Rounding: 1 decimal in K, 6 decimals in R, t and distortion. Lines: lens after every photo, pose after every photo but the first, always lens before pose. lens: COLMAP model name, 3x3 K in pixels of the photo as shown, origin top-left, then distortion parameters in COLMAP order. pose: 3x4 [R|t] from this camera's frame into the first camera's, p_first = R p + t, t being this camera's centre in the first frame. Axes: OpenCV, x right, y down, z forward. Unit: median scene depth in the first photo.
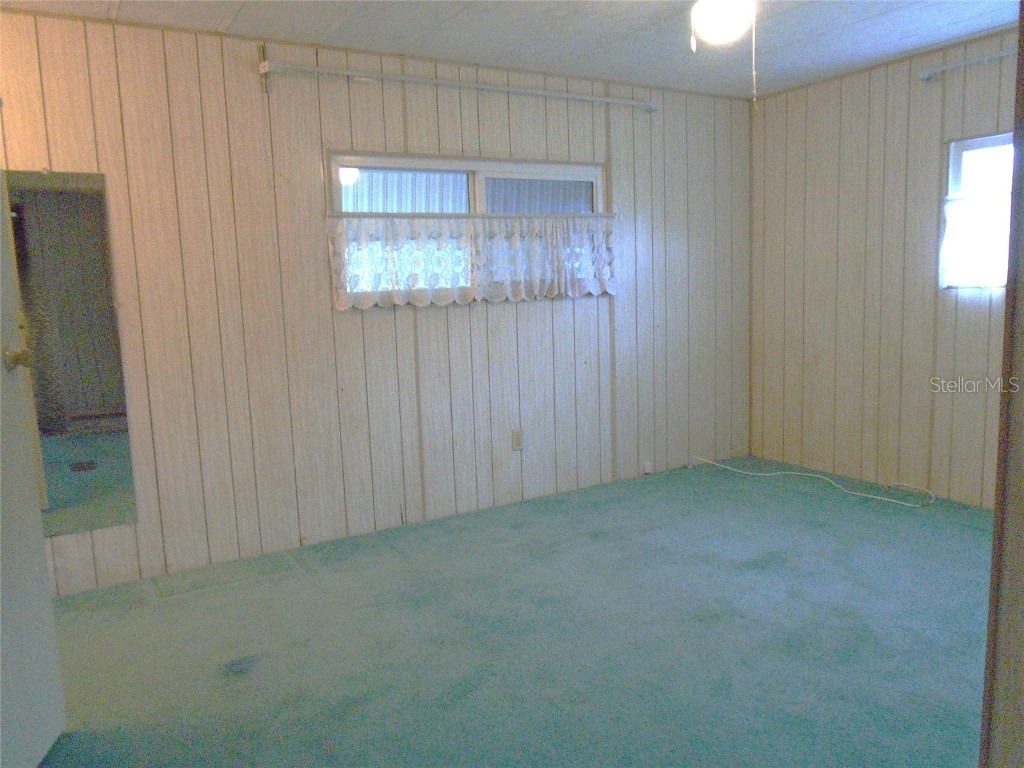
lens RADIAL K [[778.2, 0, 512.0], [0, 778.2, 384.0], [0, 0, 1]] dist [-0.002692, -0.004209]
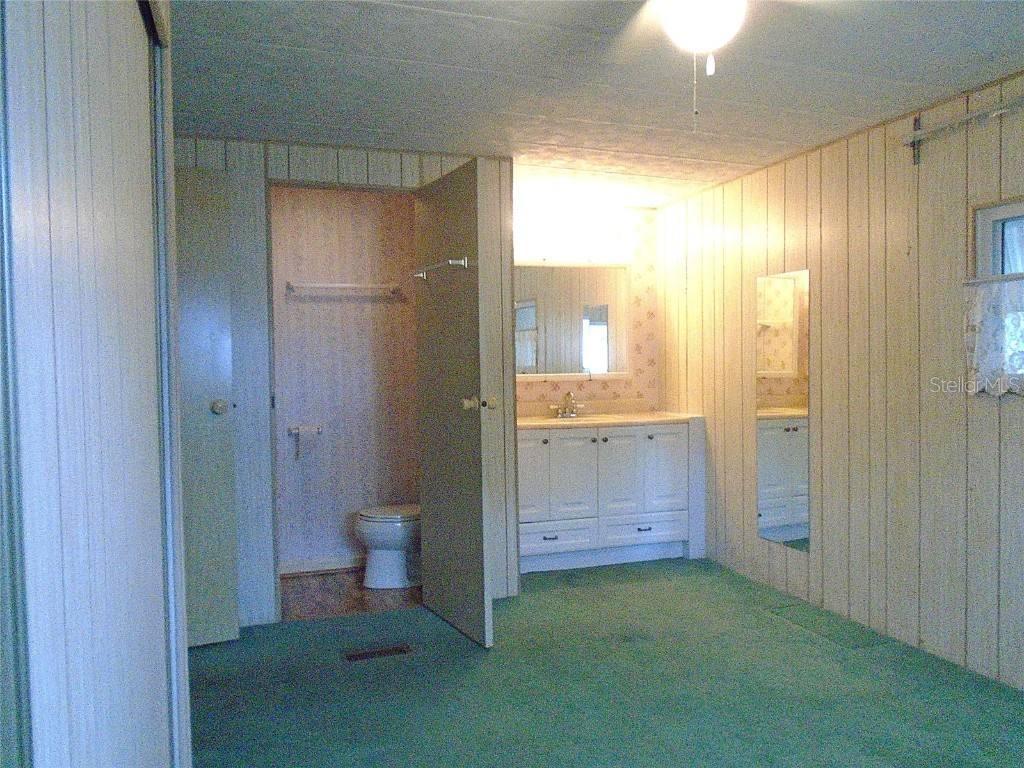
lens RADIAL K [[787.7, 0, 512.9], [0, 787.7, 376.2], [0, 0, 1]] dist [0.000829, 0.000394]
pose [[-0.212395, 0.057981, -0.975462, 0.742222], [-0.121799, 0.988883, 0.085299, -0.131655], [0.969564, 0.136928, -0.202971, 0.726978]]
